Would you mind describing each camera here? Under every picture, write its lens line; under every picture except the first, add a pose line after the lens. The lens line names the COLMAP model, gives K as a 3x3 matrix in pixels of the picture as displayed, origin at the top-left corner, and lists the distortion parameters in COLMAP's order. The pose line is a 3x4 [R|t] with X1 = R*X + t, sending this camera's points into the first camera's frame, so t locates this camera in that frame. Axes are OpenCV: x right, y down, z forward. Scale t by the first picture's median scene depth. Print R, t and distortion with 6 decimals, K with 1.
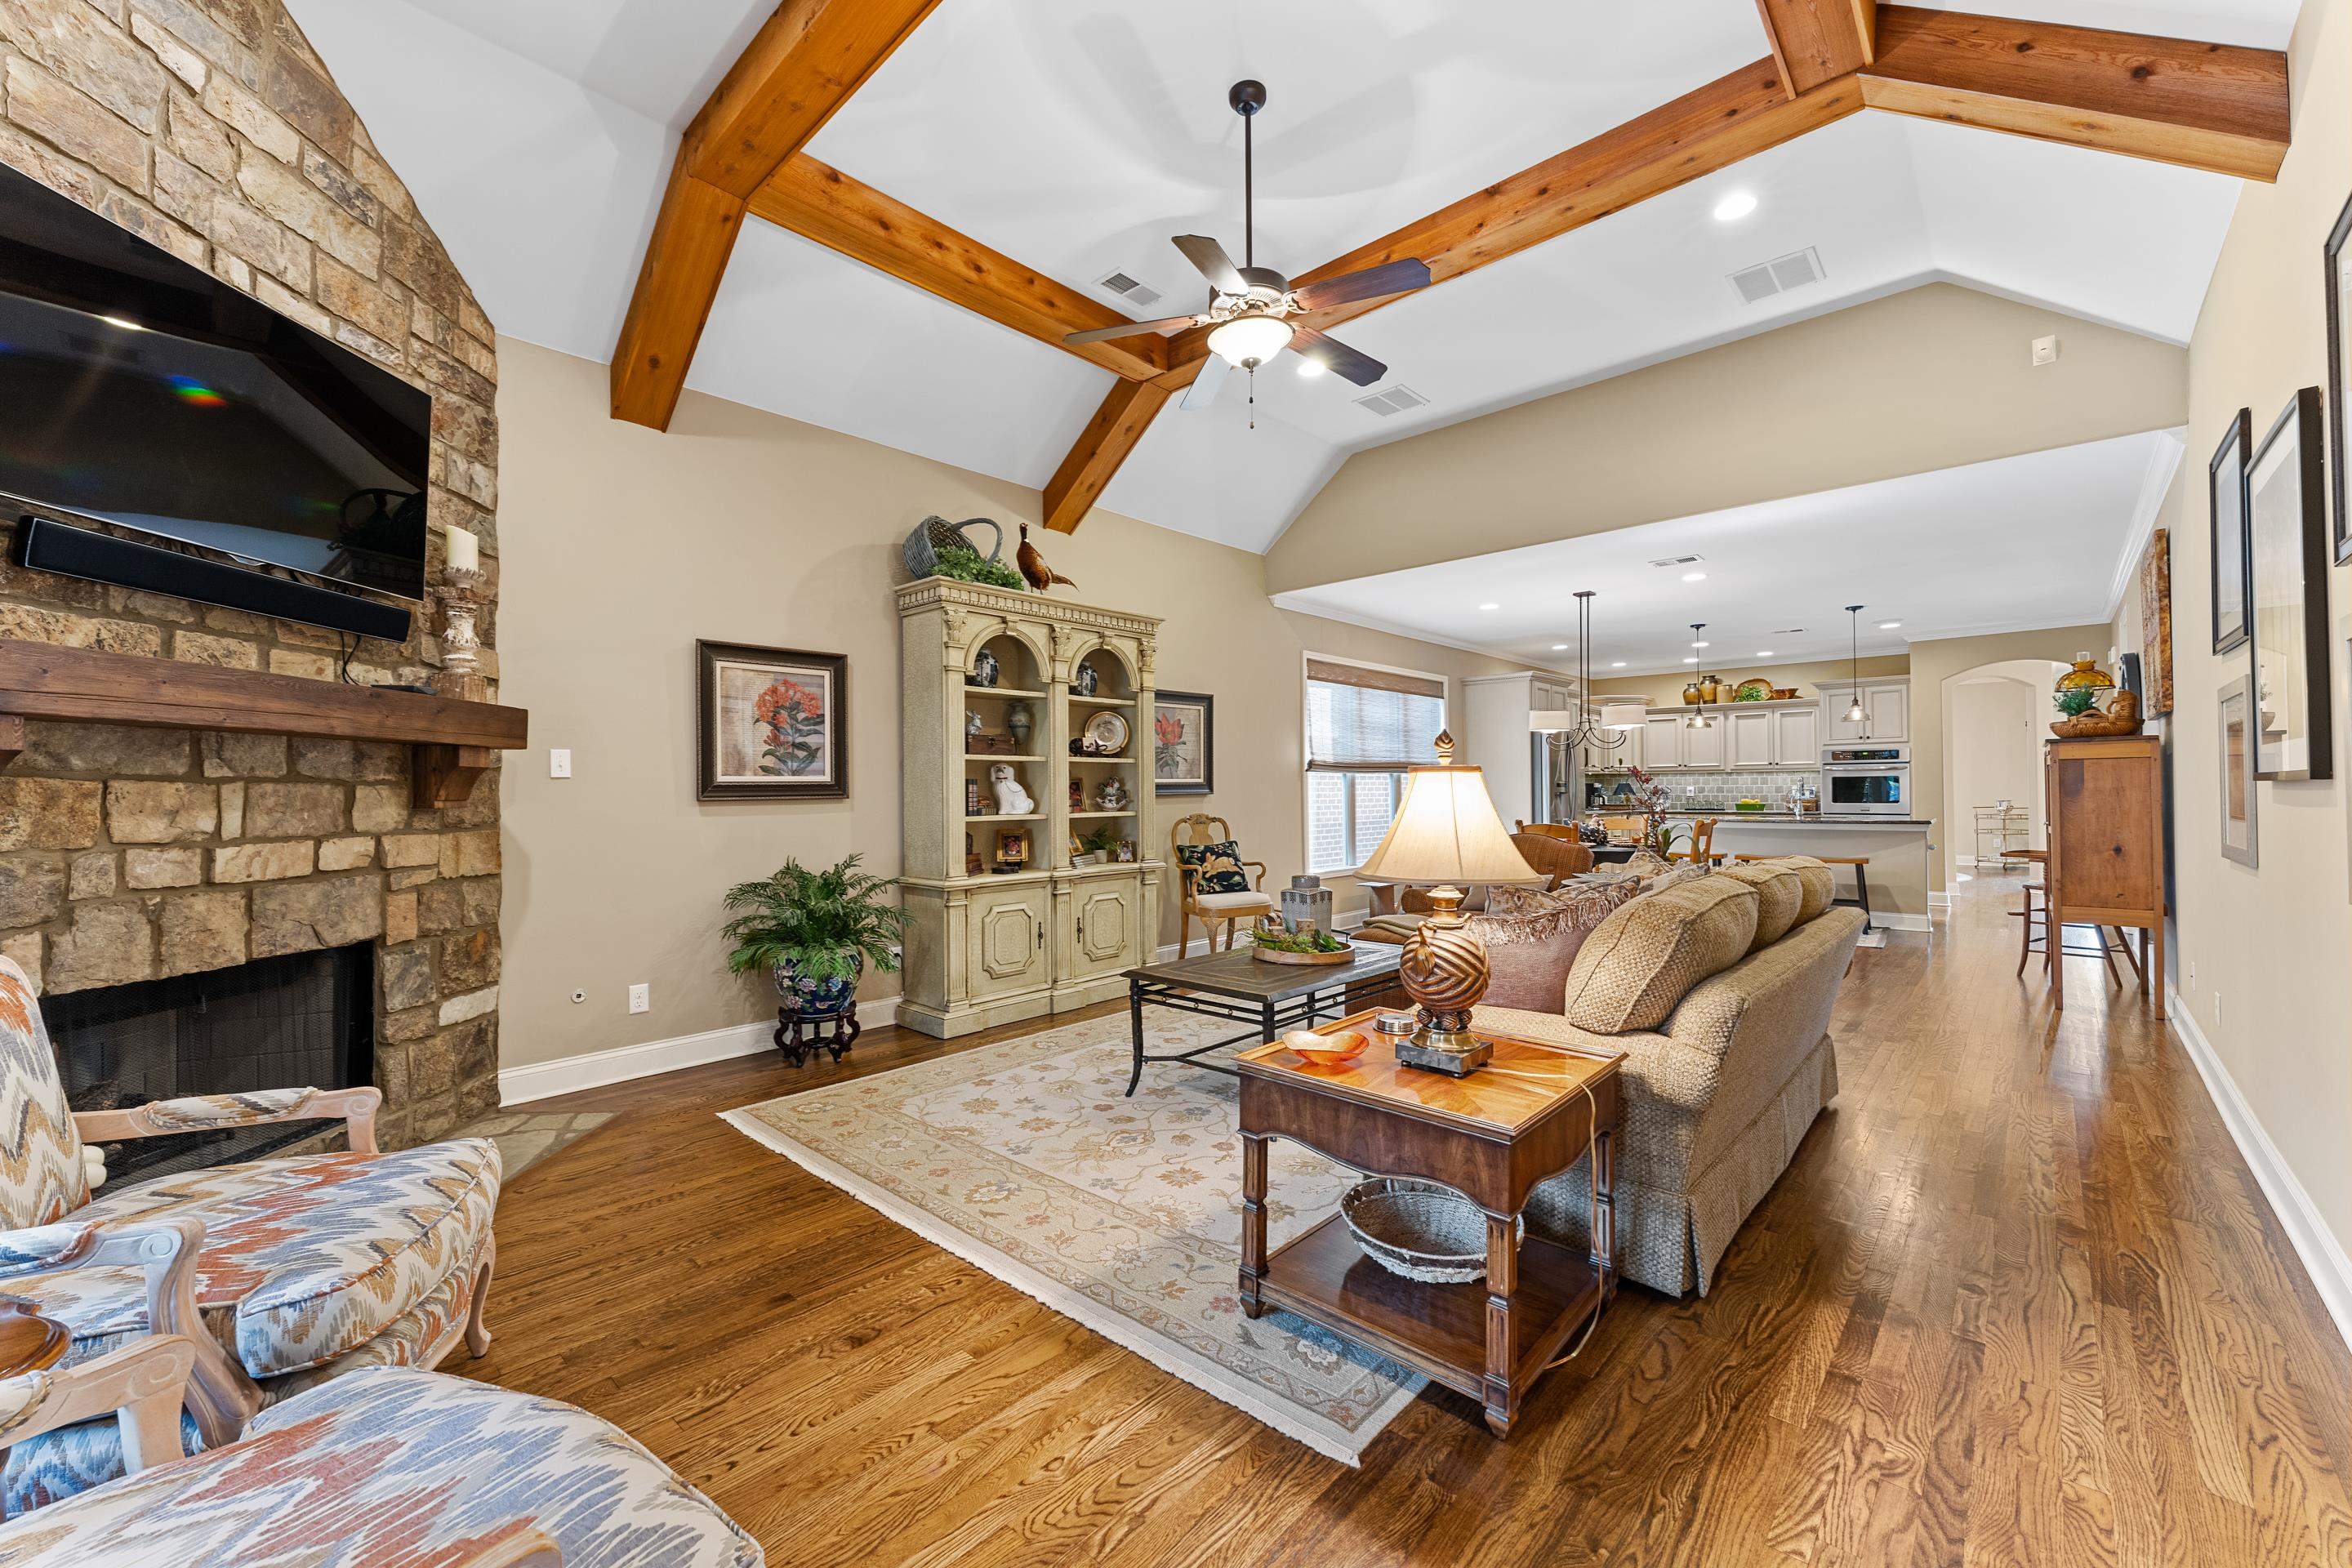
lens RADIAL K [[933.2, 0, 1173.1], [0, 933.2, 782.4], [0, 0, 1]] dist [0.001259, -0.000107]
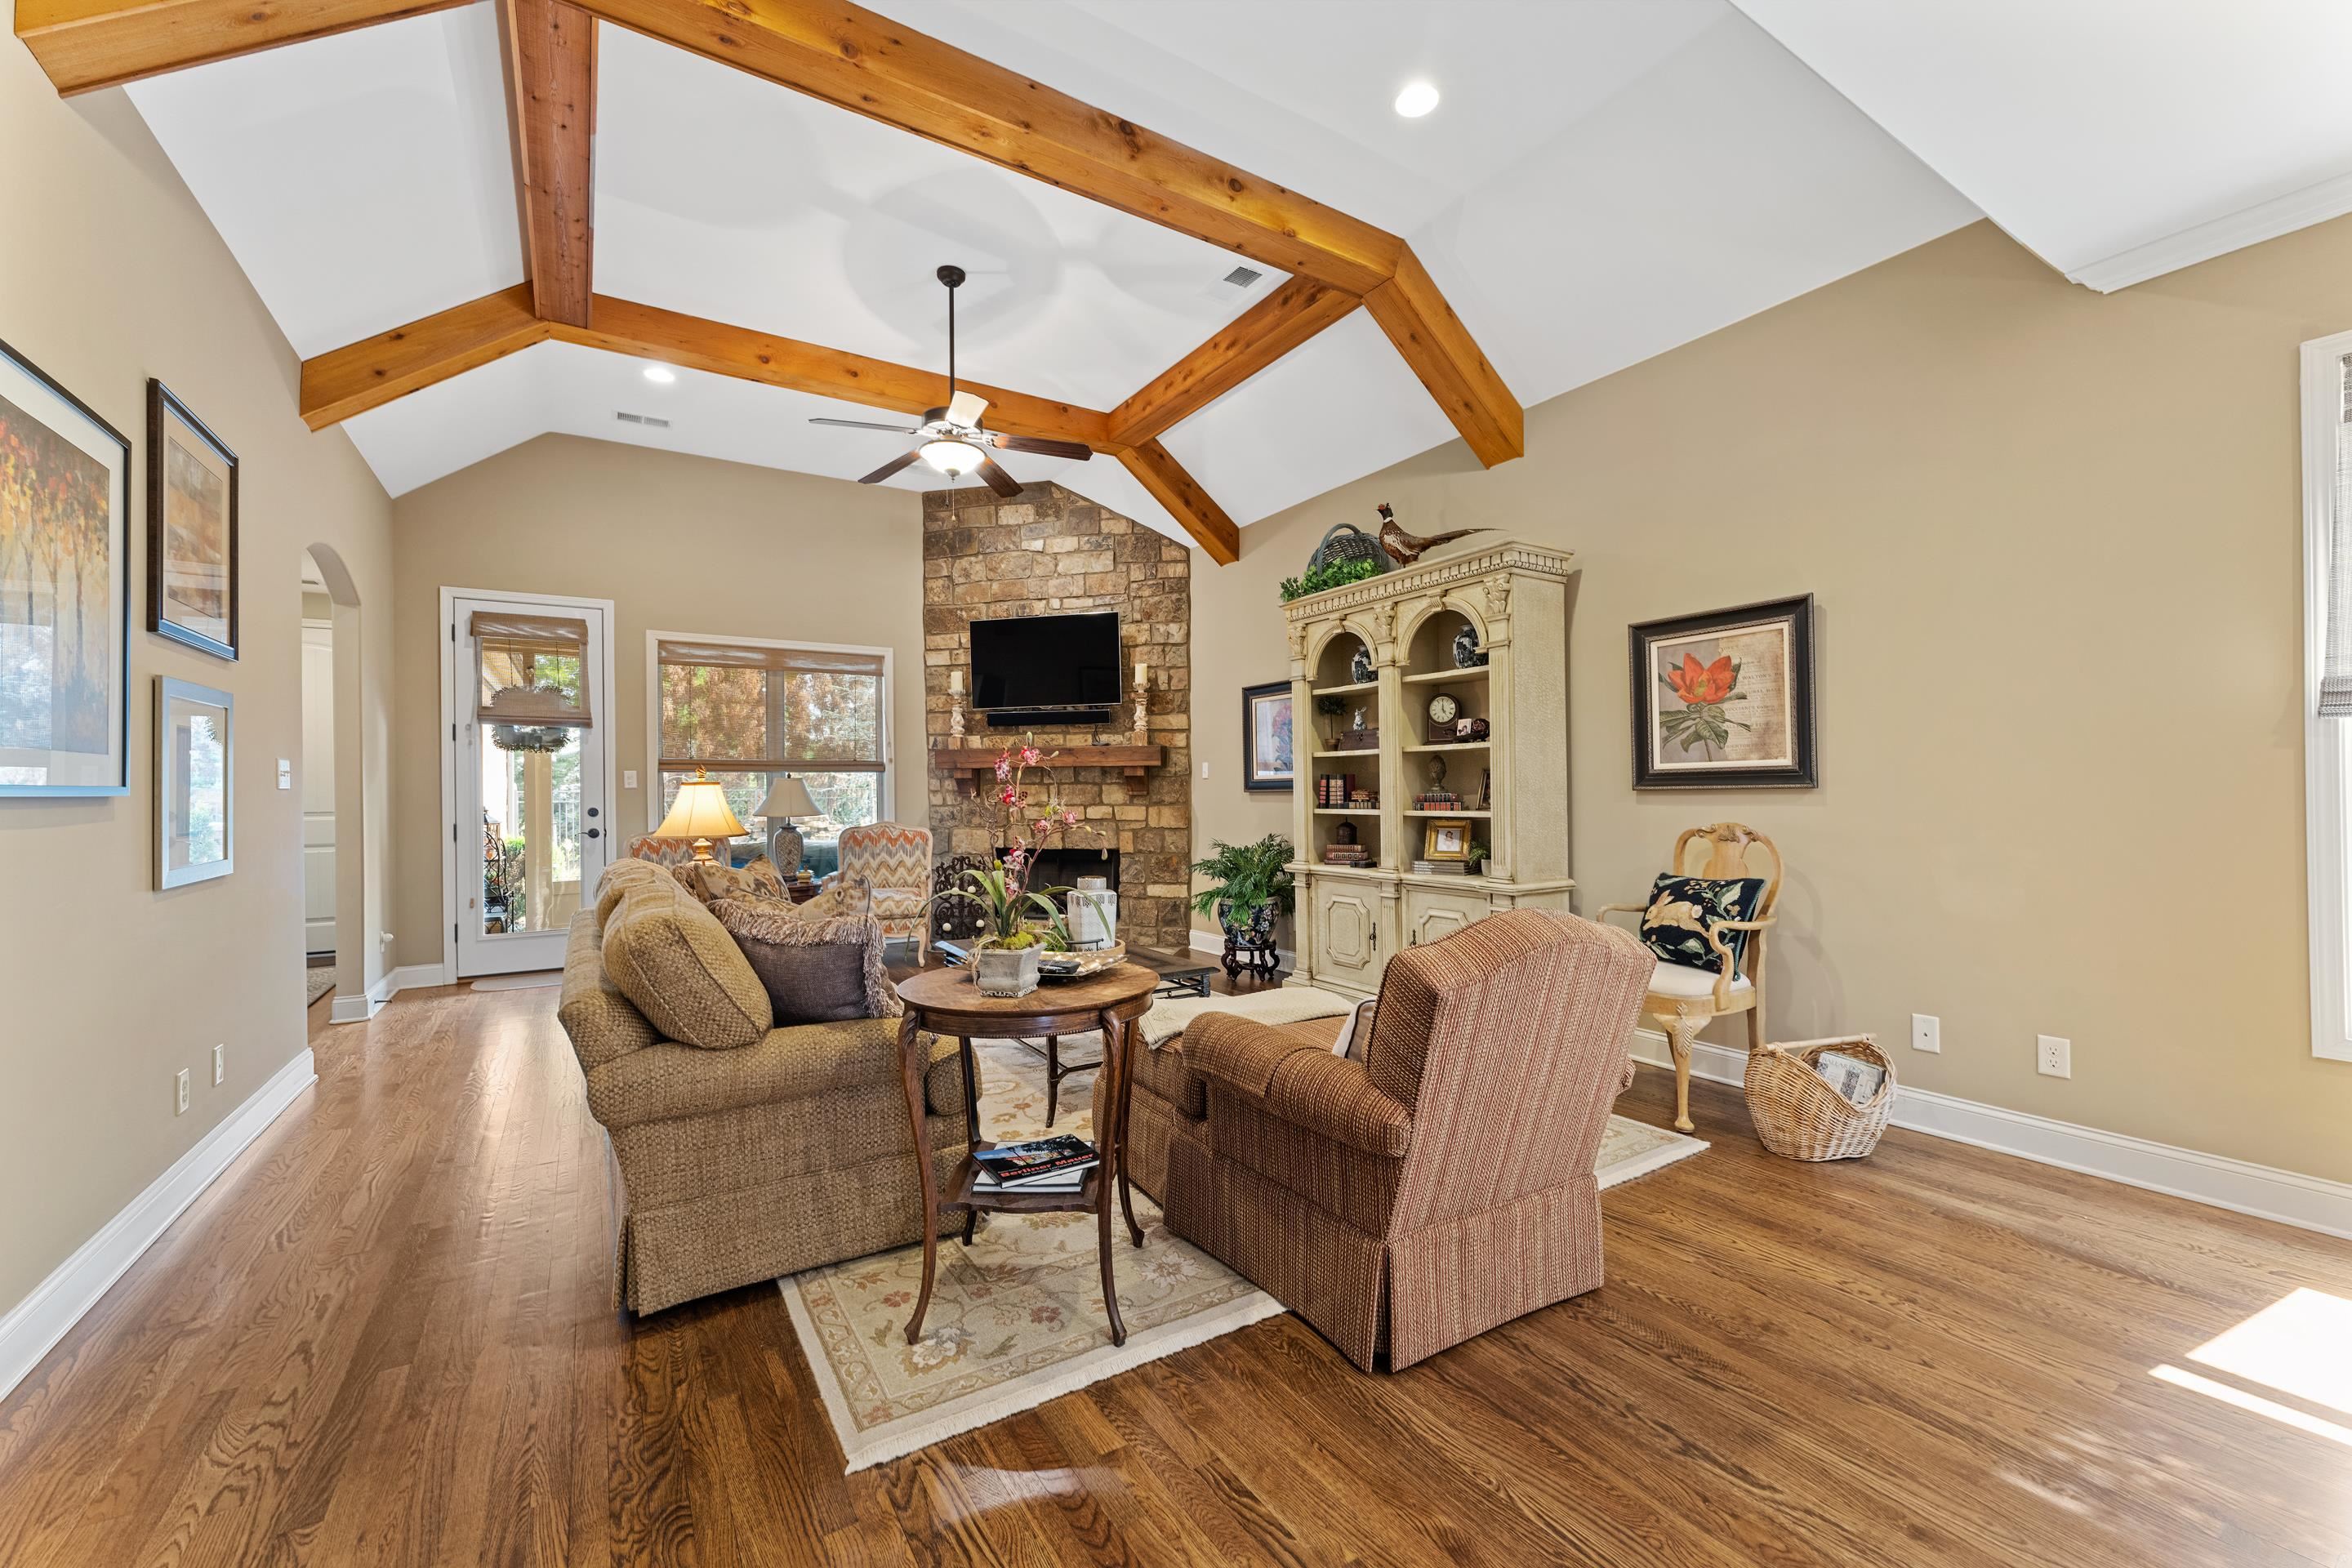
lens RADIAL K [[940.7, 0, 1174.7], [0, 940.7, 787.7], [0, 0, 1]] dist [0.001796, -0.000235]
pose [[-0.260978, 0.008318, -0.965309, 1.443384], [0.021349, 0.999768, 0.002843, 0.007852], [0.965109, -0.019867, -0.261095, 1.816863]]
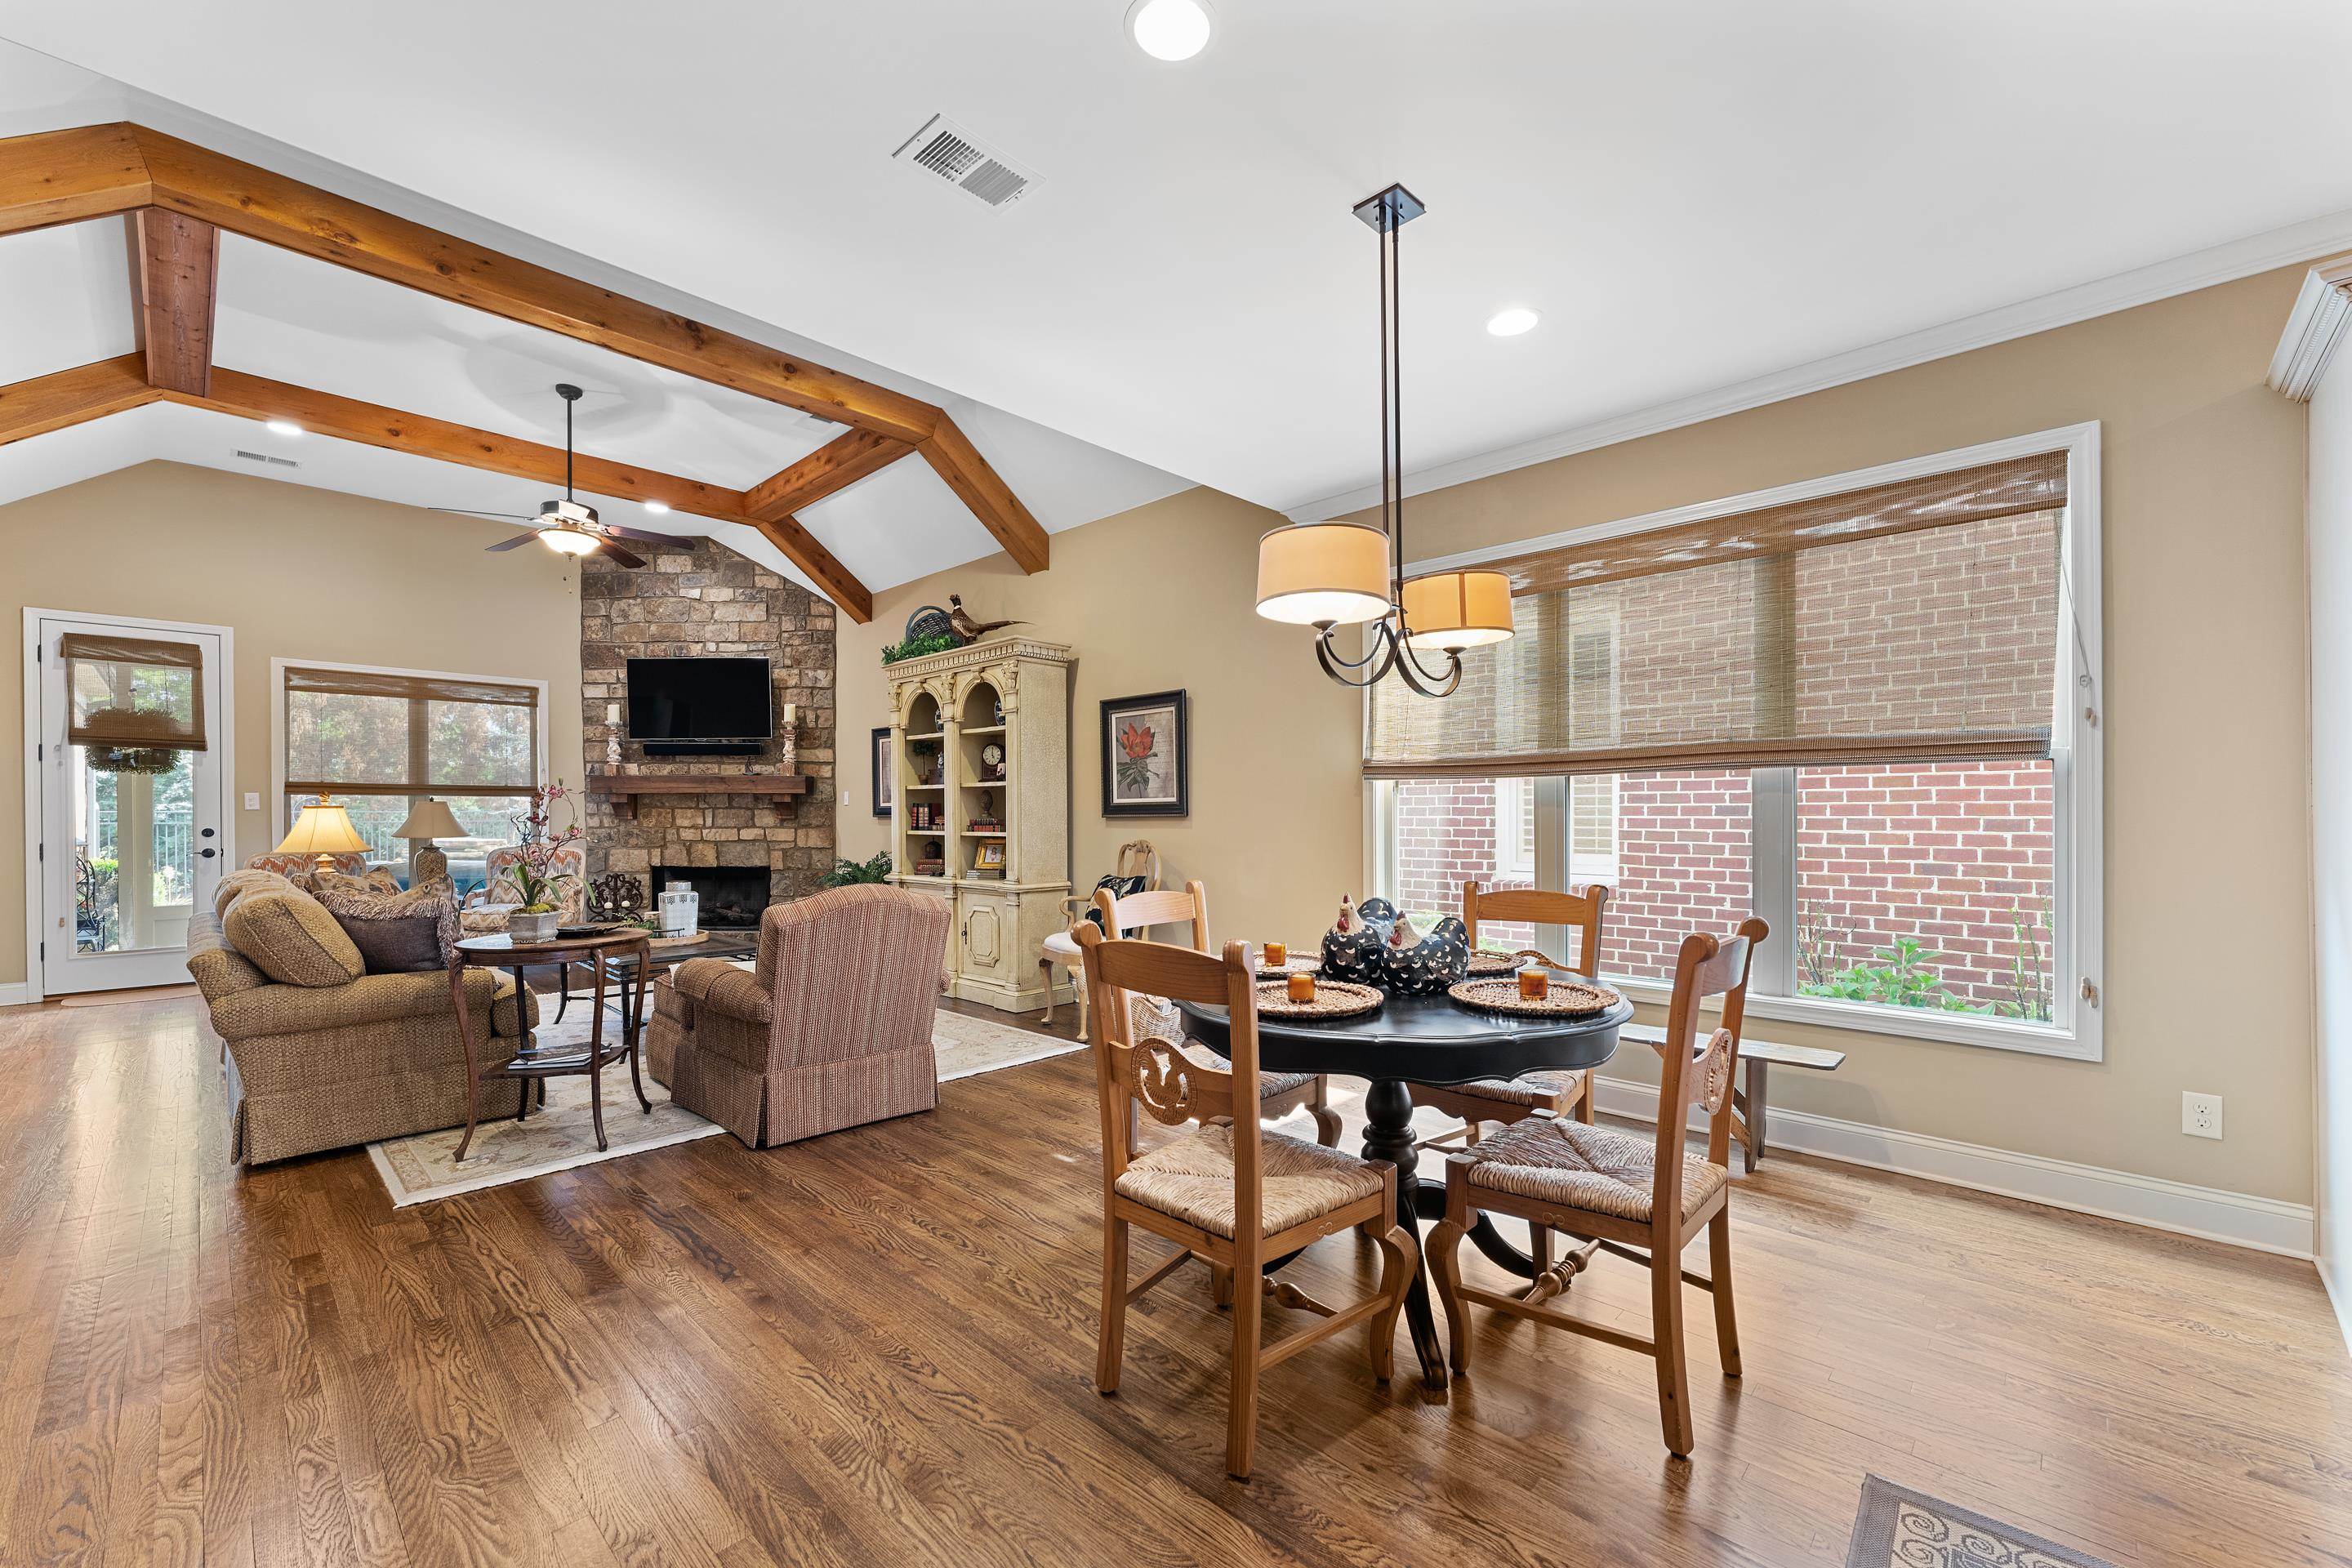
lens RADIAL K [[960.4, 0, 1182.8], [0, 960.4, 817.9], [0, 0, 1]] dist [0.001077, 0.000479]
pose [[-0.021810, 0.012586, -0.999683, 1.929400], [0.012362, 0.999848, 0.012319, 0.008381], [0.999686, -0.012089, -0.021962, 2.317575]]
